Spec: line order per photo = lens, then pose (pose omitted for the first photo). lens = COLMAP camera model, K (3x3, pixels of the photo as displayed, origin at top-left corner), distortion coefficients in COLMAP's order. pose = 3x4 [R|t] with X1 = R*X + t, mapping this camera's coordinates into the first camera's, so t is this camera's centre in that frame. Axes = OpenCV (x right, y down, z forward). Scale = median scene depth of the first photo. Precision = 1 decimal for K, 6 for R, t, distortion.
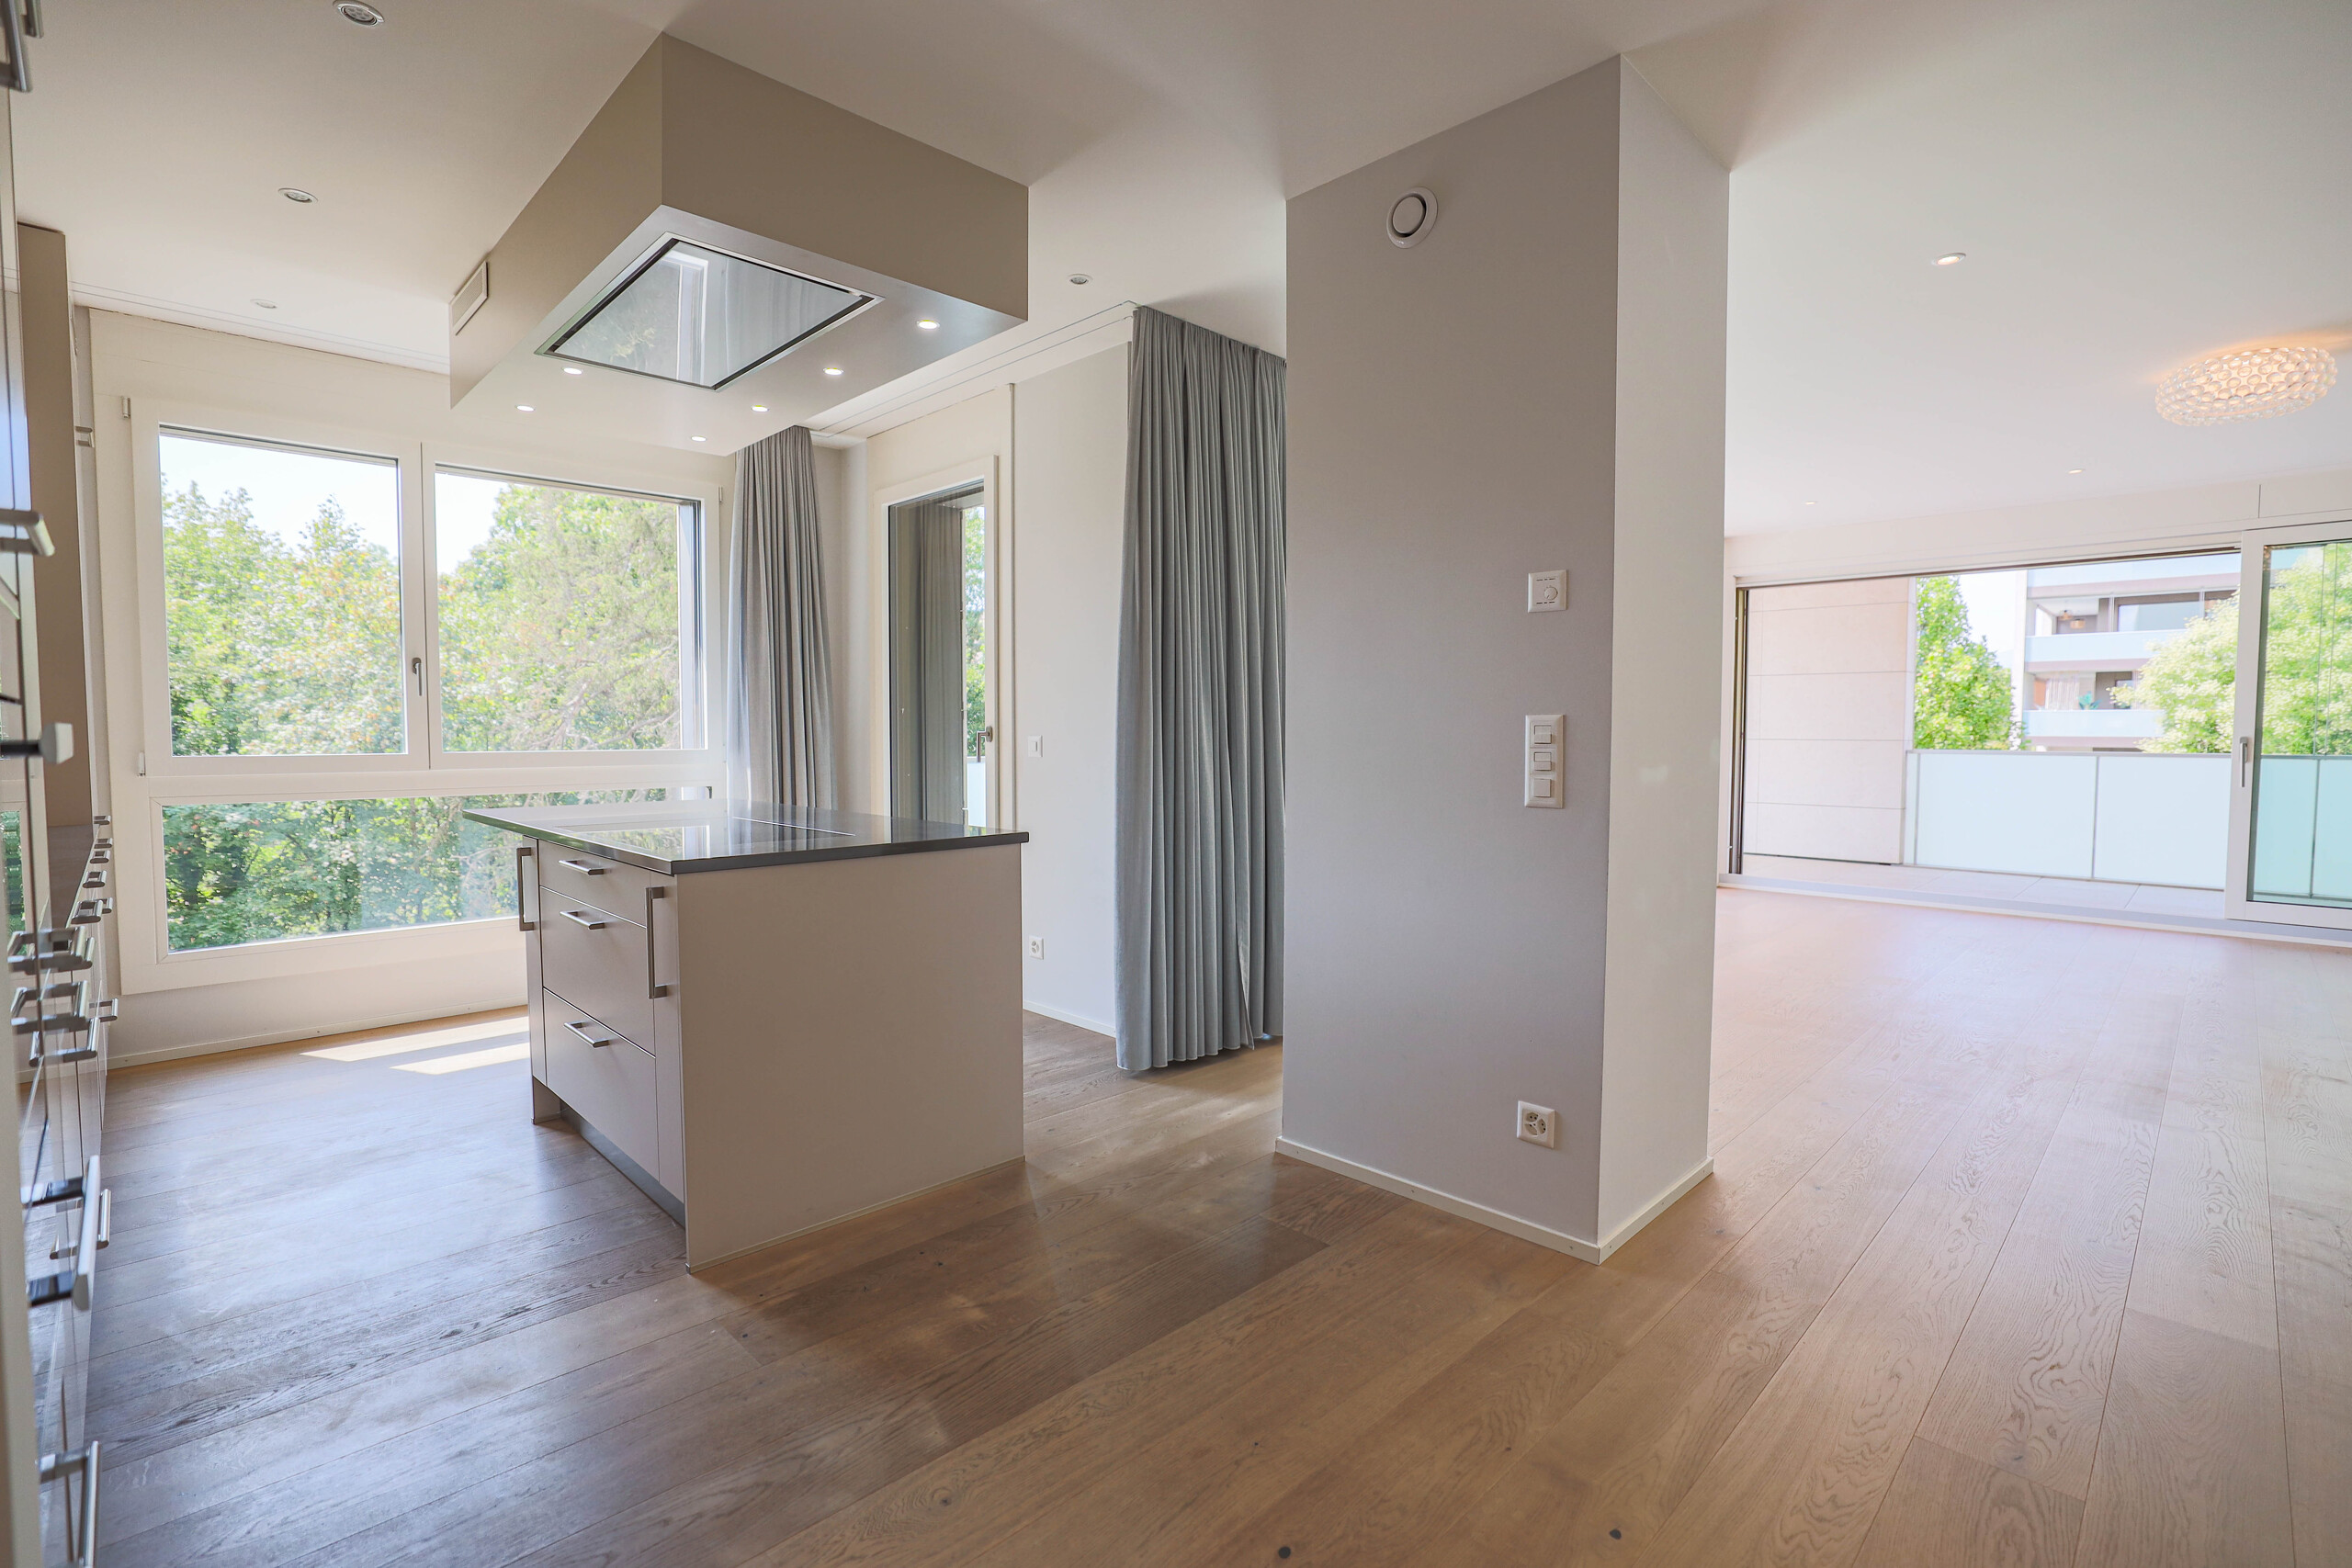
lens RADIAL K [[1078.9, 0, 1130.1], [0, 1078.9, 776.6], [0, 0, 1]] dist [-0.038630, 0.010209]
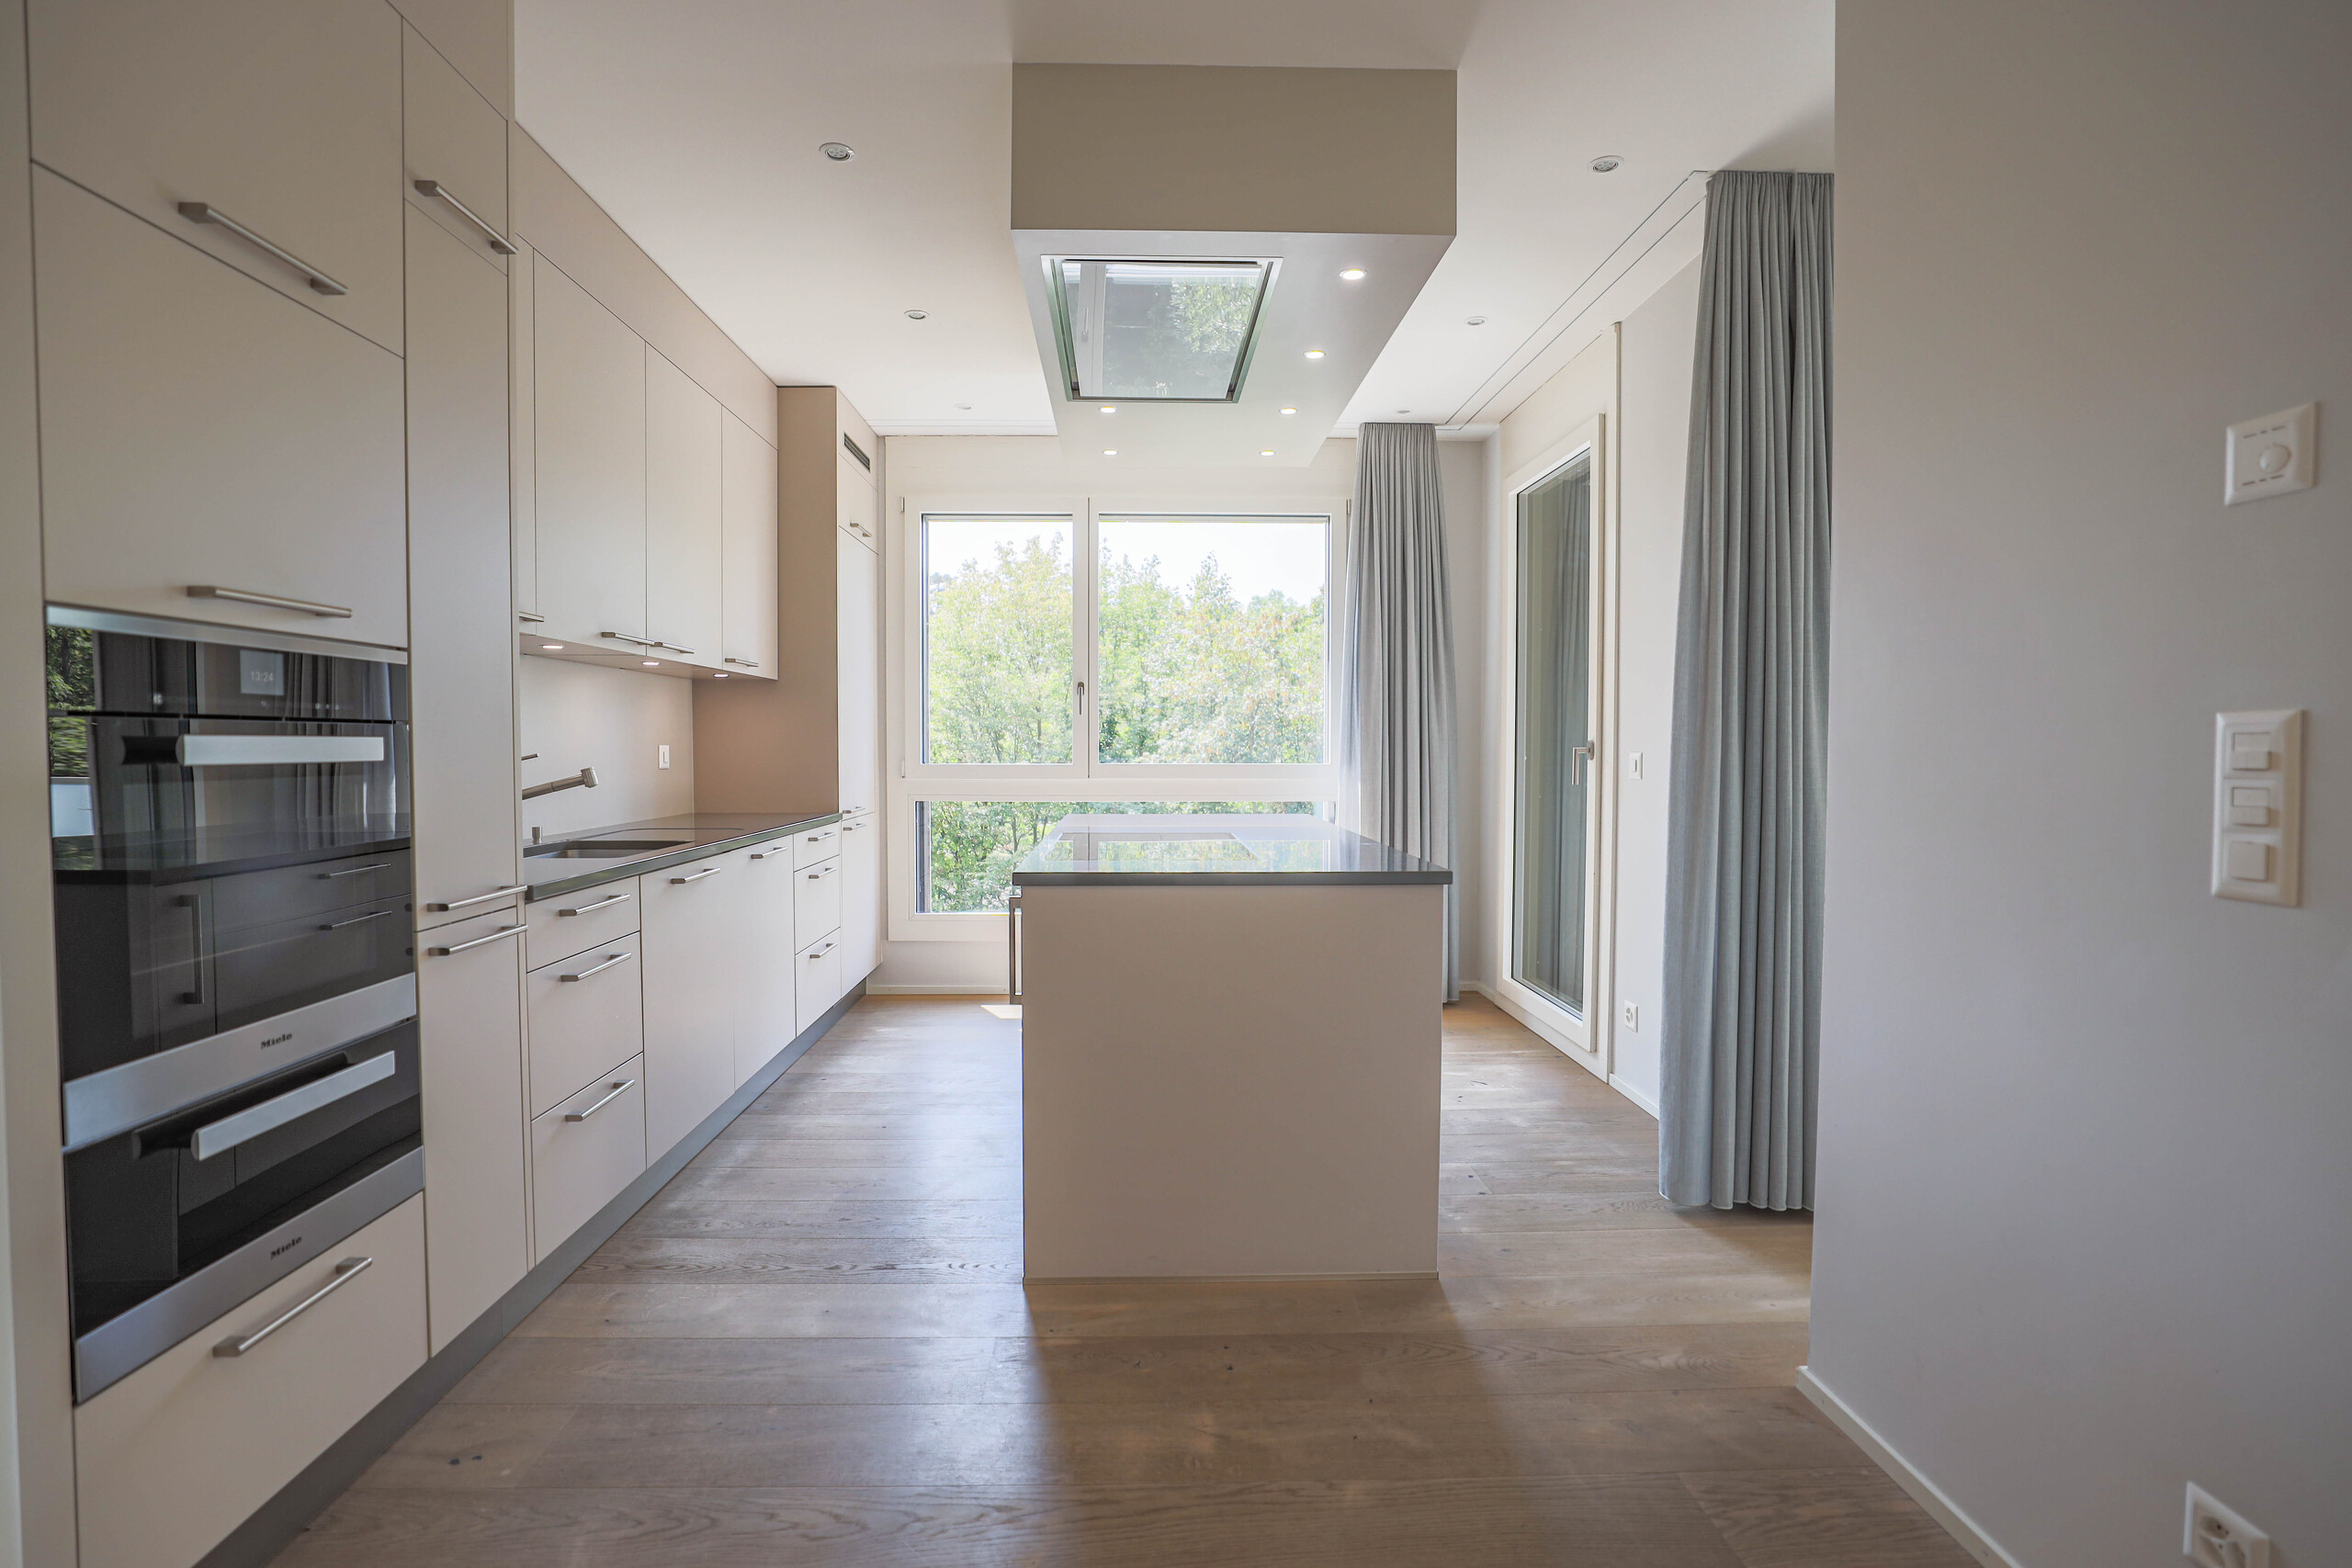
lens RADIAL K [[1078.9, 0, 1153.4], [0, 1078.9, 776.4], [0, 0, 1]] dist [-0.038630, 0.010209]
pose [[0.741461, 0.019769, -0.670704, 0.248212], [-0.029670, 0.999554, -0.003337, -0.008384], [0.670339, 0.022374, 0.741717, 0.232129]]
